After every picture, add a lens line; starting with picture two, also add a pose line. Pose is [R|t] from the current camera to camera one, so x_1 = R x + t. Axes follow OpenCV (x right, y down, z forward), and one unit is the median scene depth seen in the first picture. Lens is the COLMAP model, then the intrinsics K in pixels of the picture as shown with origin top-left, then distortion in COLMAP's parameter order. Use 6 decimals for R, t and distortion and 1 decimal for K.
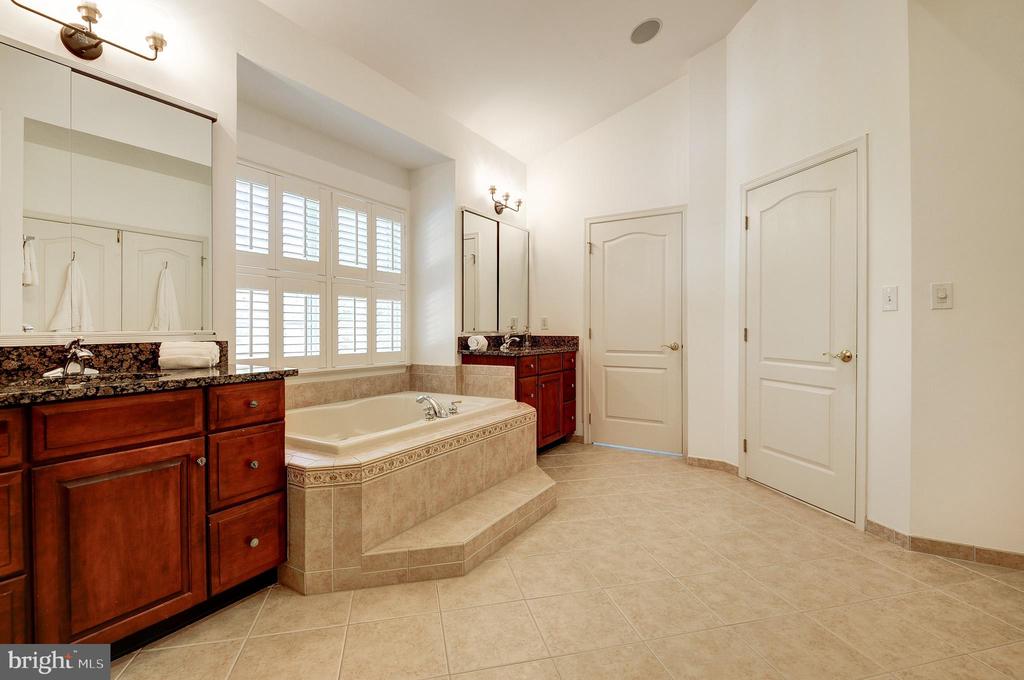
lens RADIAL K [[465.8, 0, 513.0], [0, 465.8, 333.5], [0, 0, 1]] dist [0.002862, -0.016606]
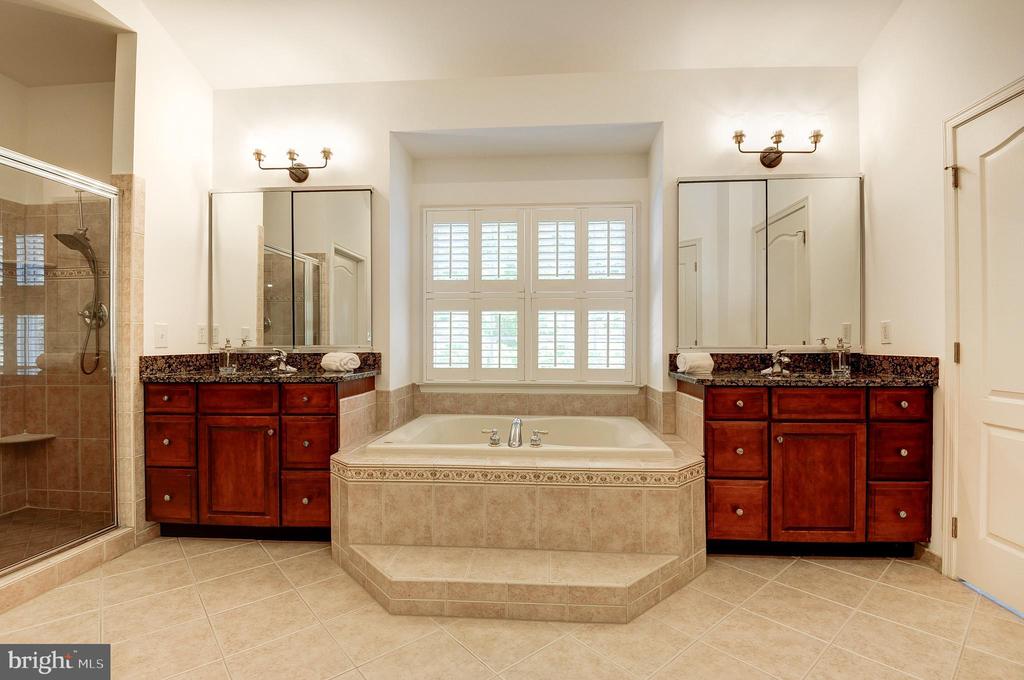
lens RADIAL K [[471.8, 0, 514.3], [0, 471.8, 343.0], [0, 0, 1]] dist [0.002297, -0.019091]
pose [[0.453458, 0.002649, -0.891274, 0.588885], [-0.006412, 0.999979, -0.000290, -0.010909], [0.891254, 0.005846, 0.453466, 0.563864]]
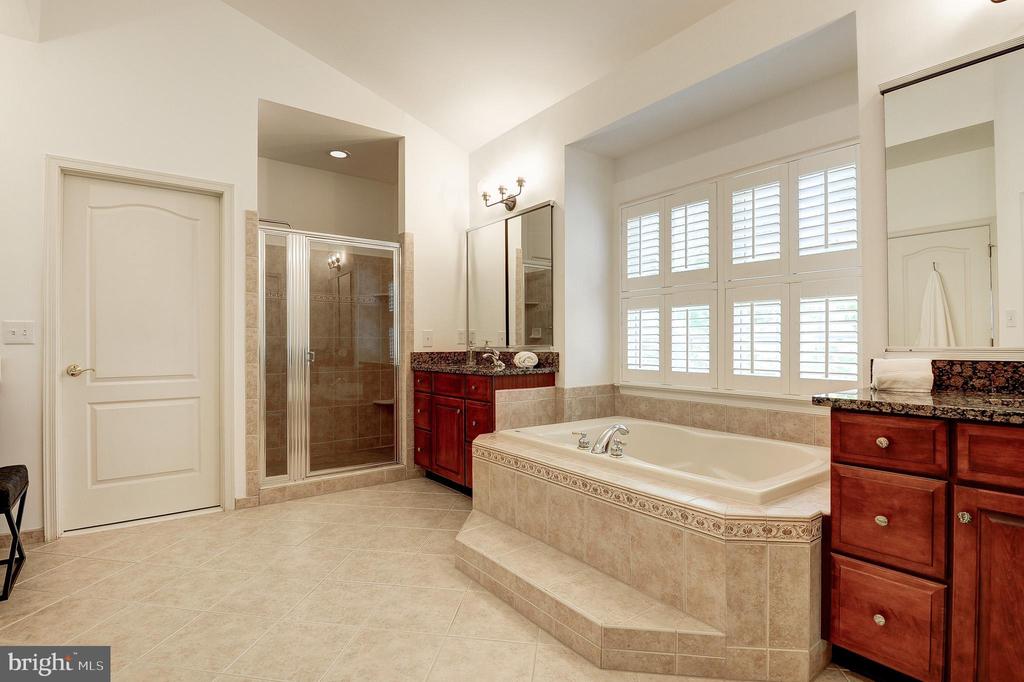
lens RADIAL K [[489.2, 0, 495.0], [0, 489.2, 341.3], [0, 0, 1]] dist [-0.001288, -0.022253]
pose [[-0.393579, -0.004225, -0.919281, 0.660150], [-0.005338, 0.999983, -0.002310, -0.010758], [0.919275, 0.003998, -0.393595, 1.096452]]
